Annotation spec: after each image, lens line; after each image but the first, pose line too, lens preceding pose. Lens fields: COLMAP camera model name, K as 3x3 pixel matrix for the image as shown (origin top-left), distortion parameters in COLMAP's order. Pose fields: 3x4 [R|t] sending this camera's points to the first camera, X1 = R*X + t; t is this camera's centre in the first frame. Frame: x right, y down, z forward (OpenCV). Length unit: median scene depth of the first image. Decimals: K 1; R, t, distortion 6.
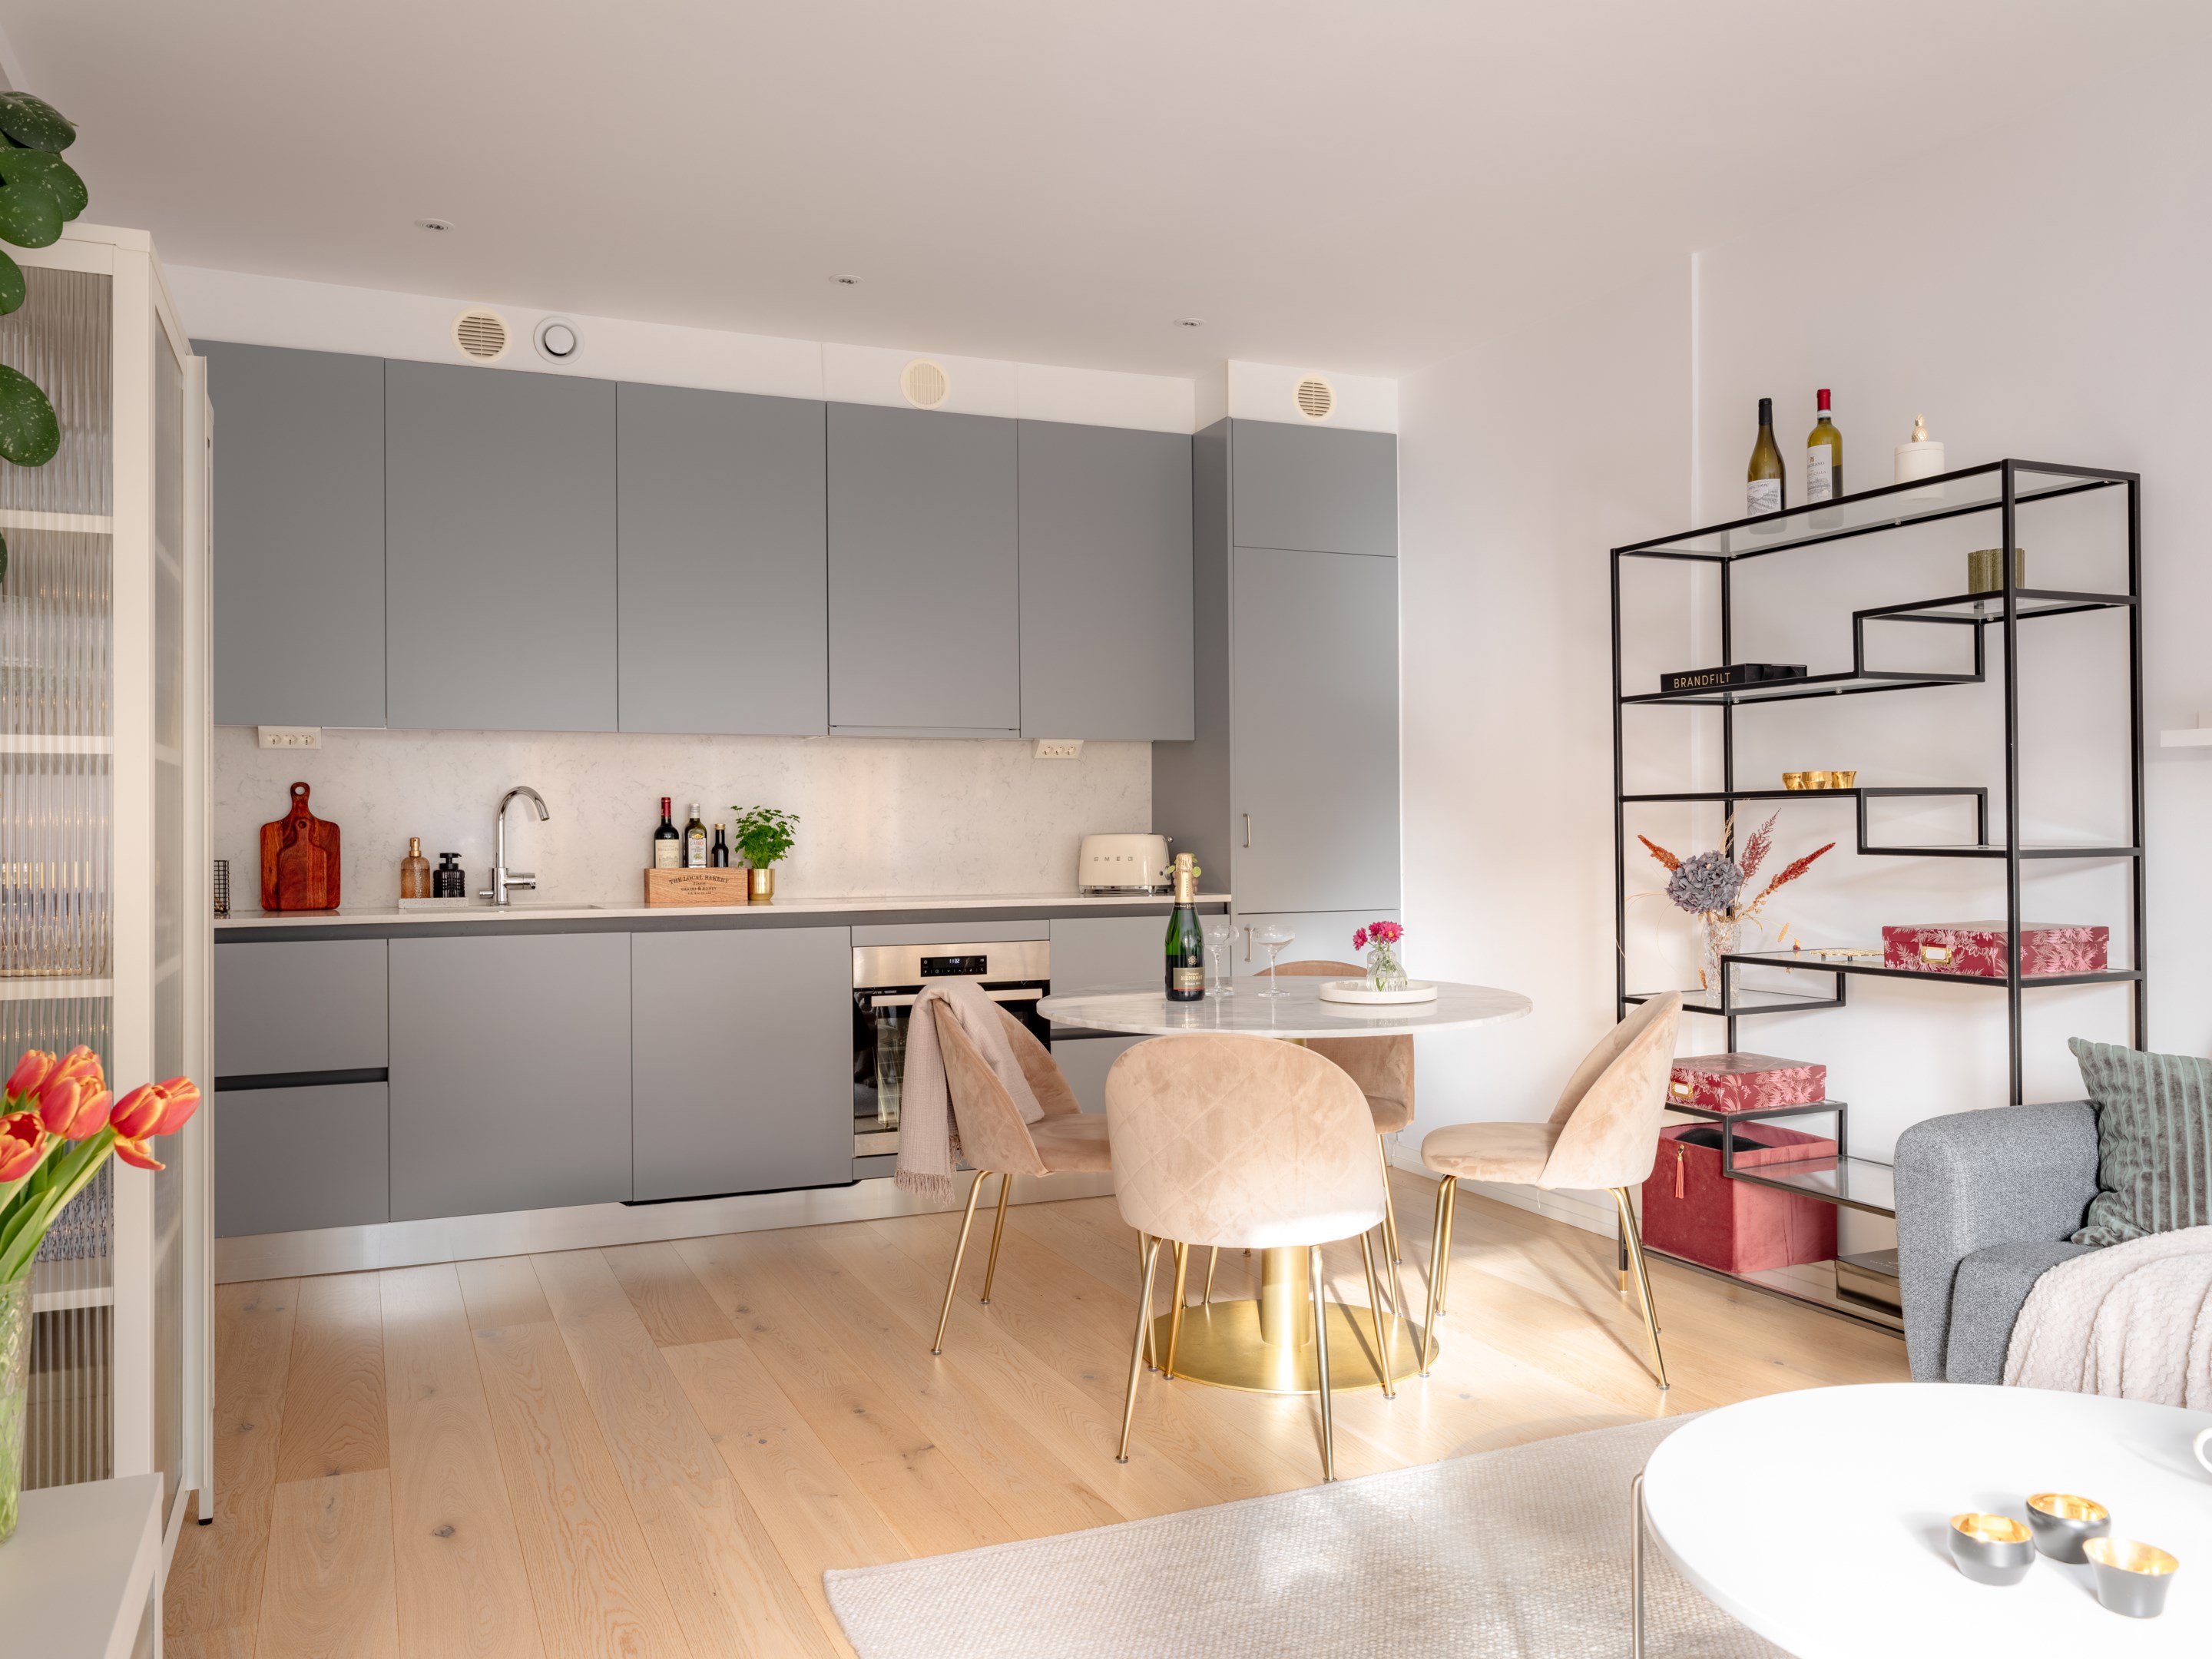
lens RADIAL K [[1687.7, 0, 1107.2], [0, 1687.7, 820.9], [0, 0, 1]] dist [-0.000066, 0.001909]
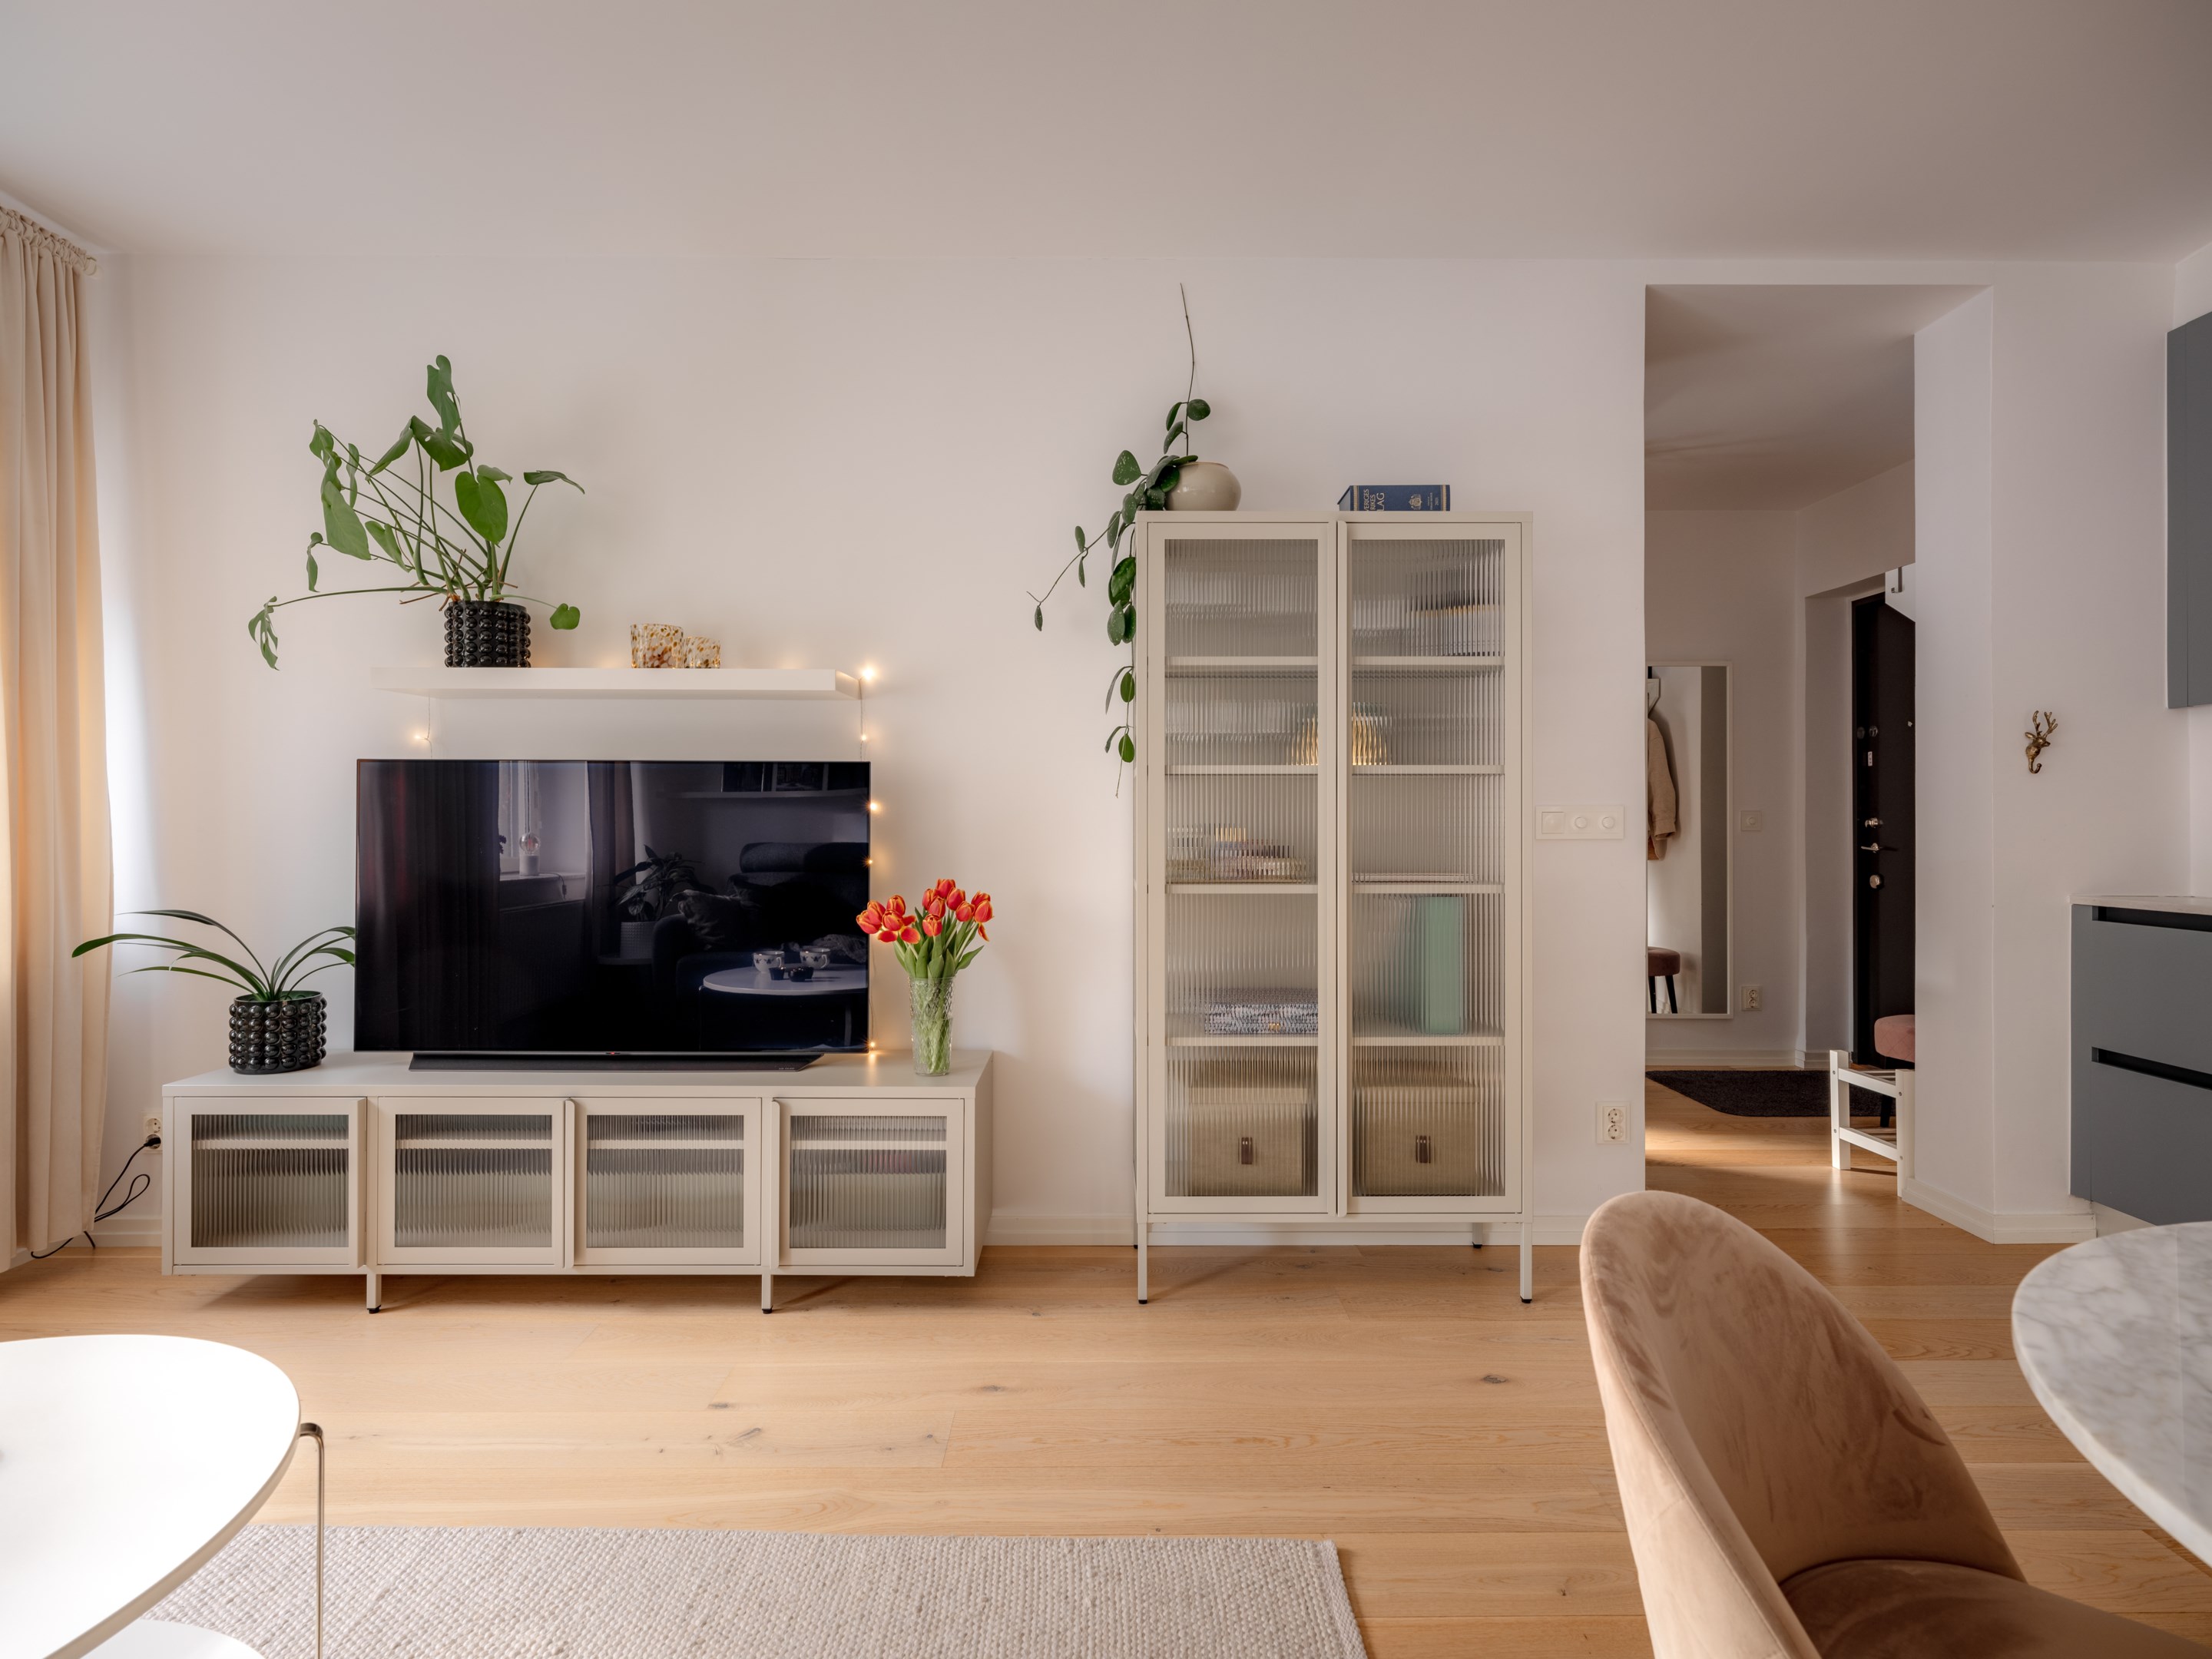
lens RADIAL K [[1114.9, 0, 1117.0], [0, 1114.9, 815.9], [0, 0, 1]] dist [-0.005132, 0.001294]
pose [[-0.400215, -0.000324, -0.916421, 0.325443], [0.004486, 0.999987, -0.002312, 0.007125], [0.916410, -0.005037, -0.400208, 0.757071]]
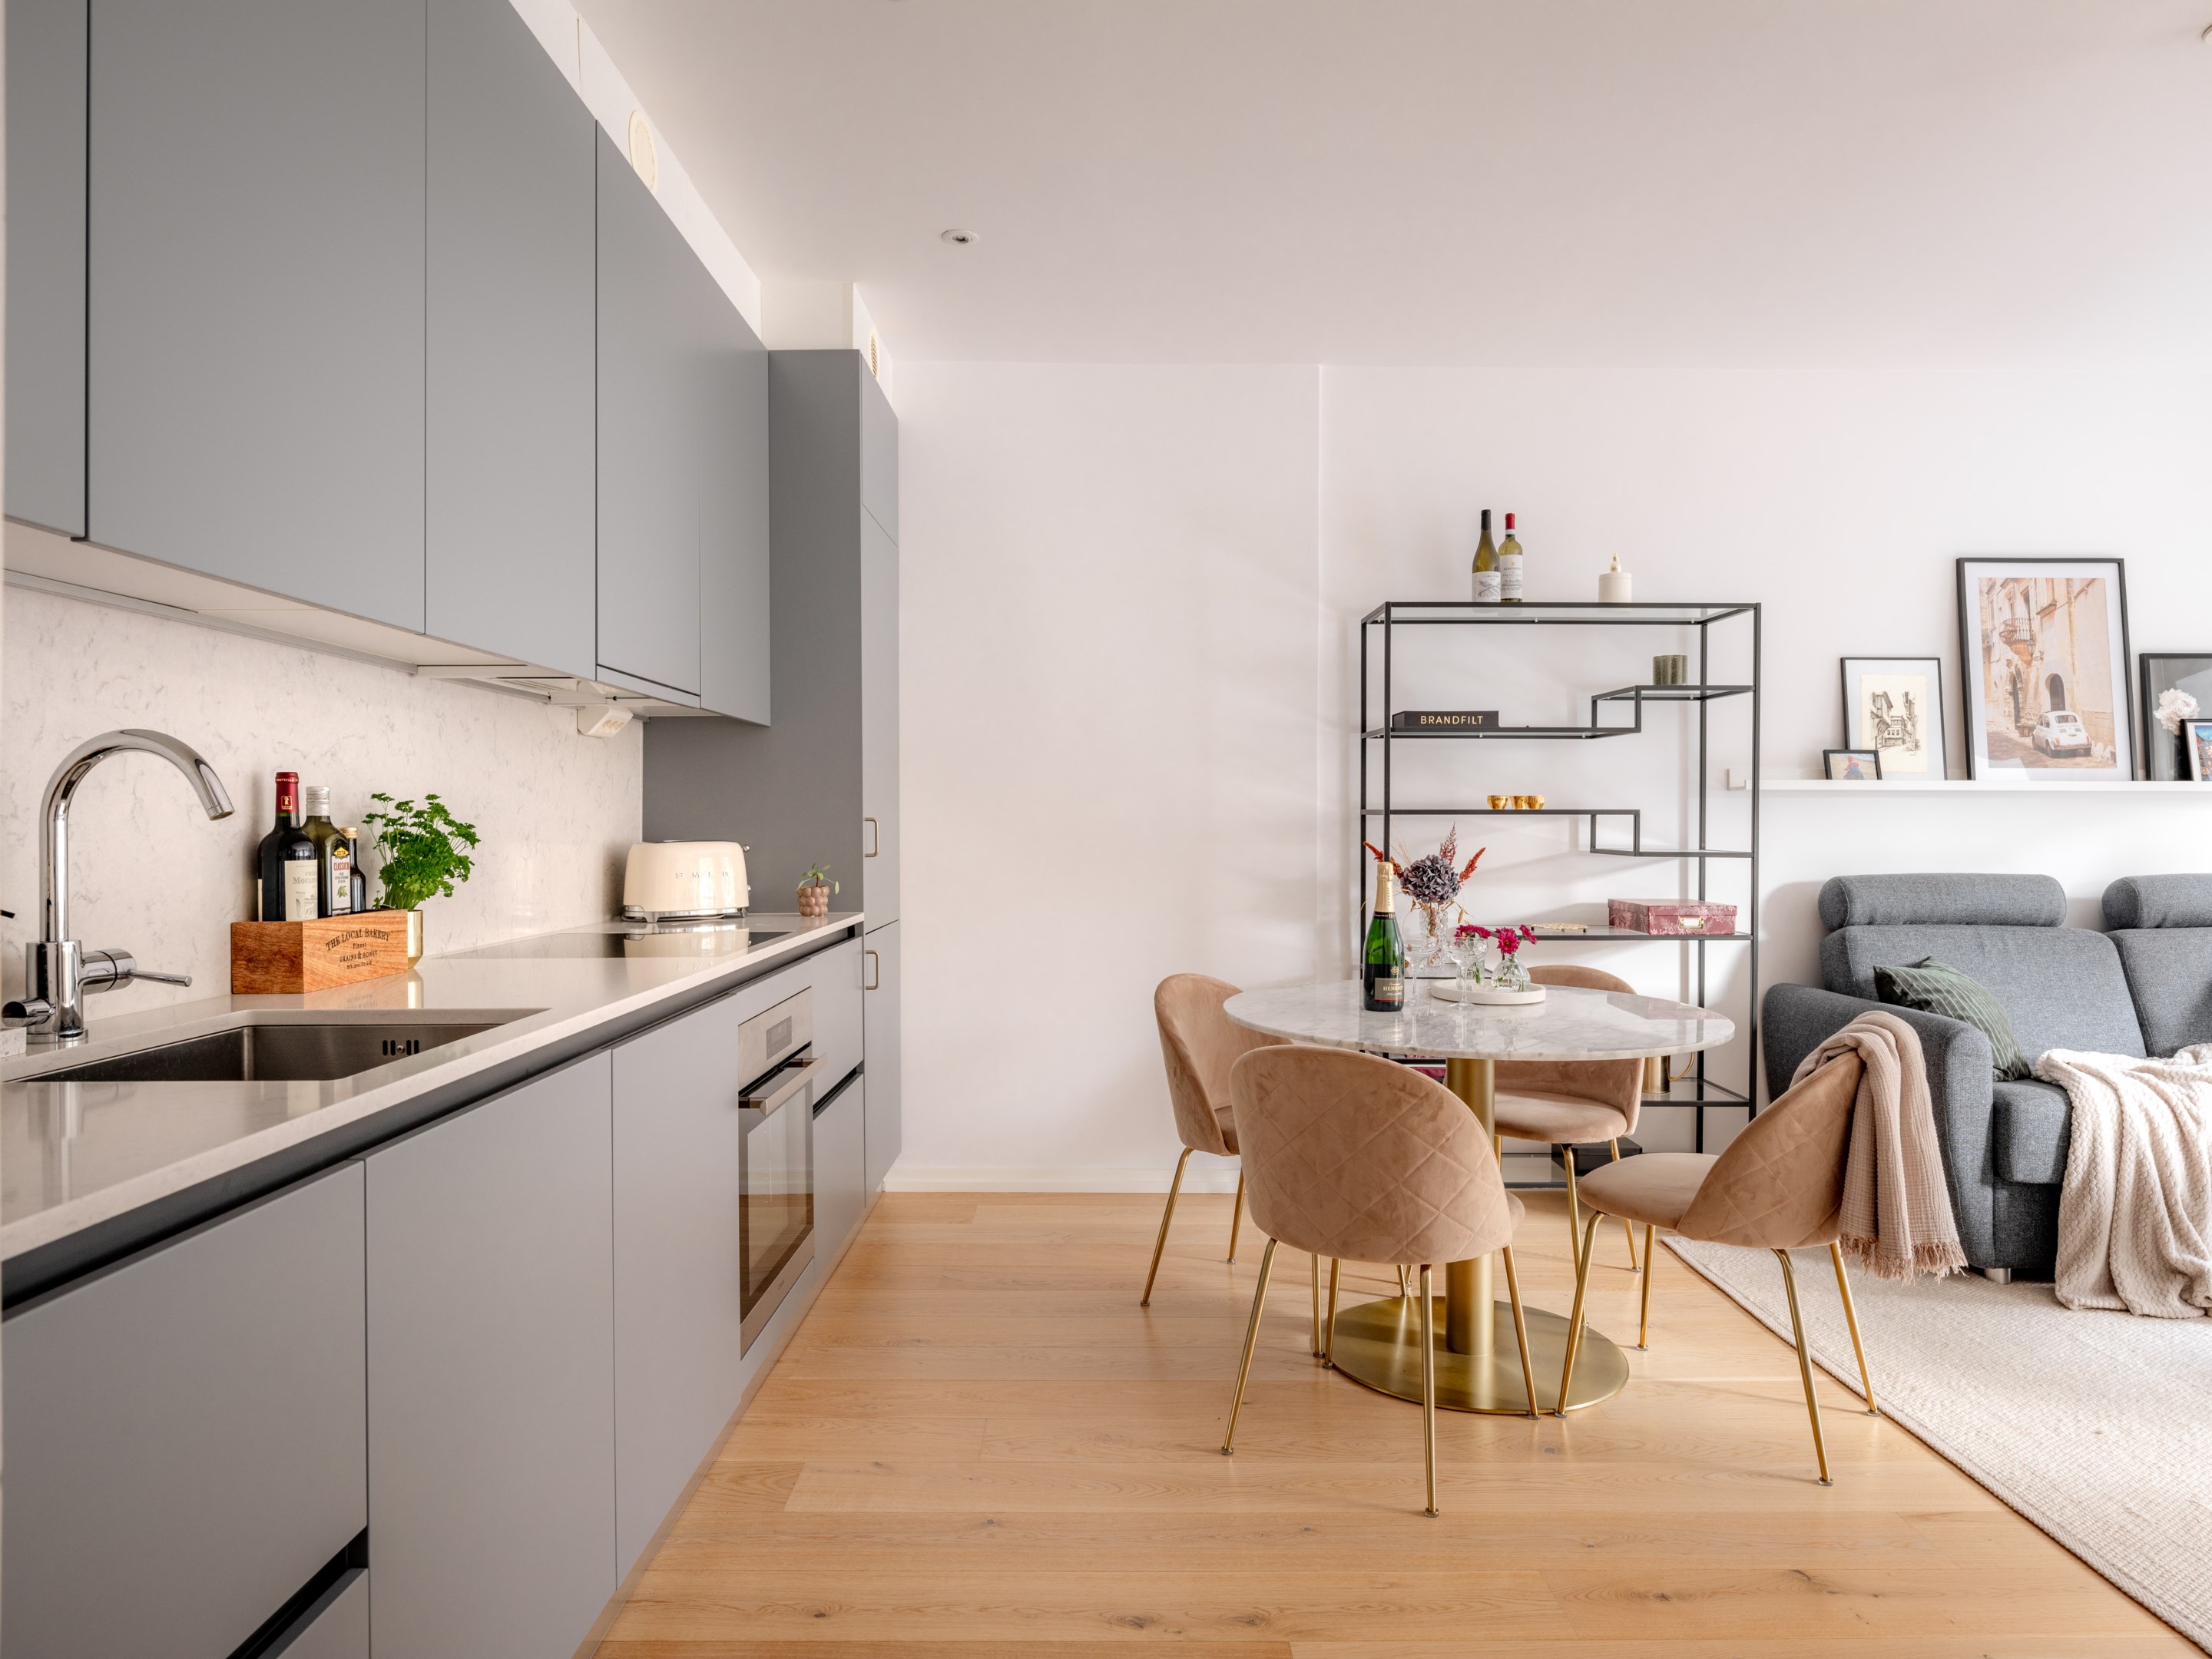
lens RADIAL K [[1374.0, 0, 1100.2], [0, 1374.0, 825.7], [0, 0, 1]] dist [-0.007071, -0.002412]
pose [[0.403637, 0.005092, 0.914905, -0.700415], [-0.008007, 0.999966, -0.002033, 0.000112], [-0.914884, -0.006505, 0.403664, 0.836034]]
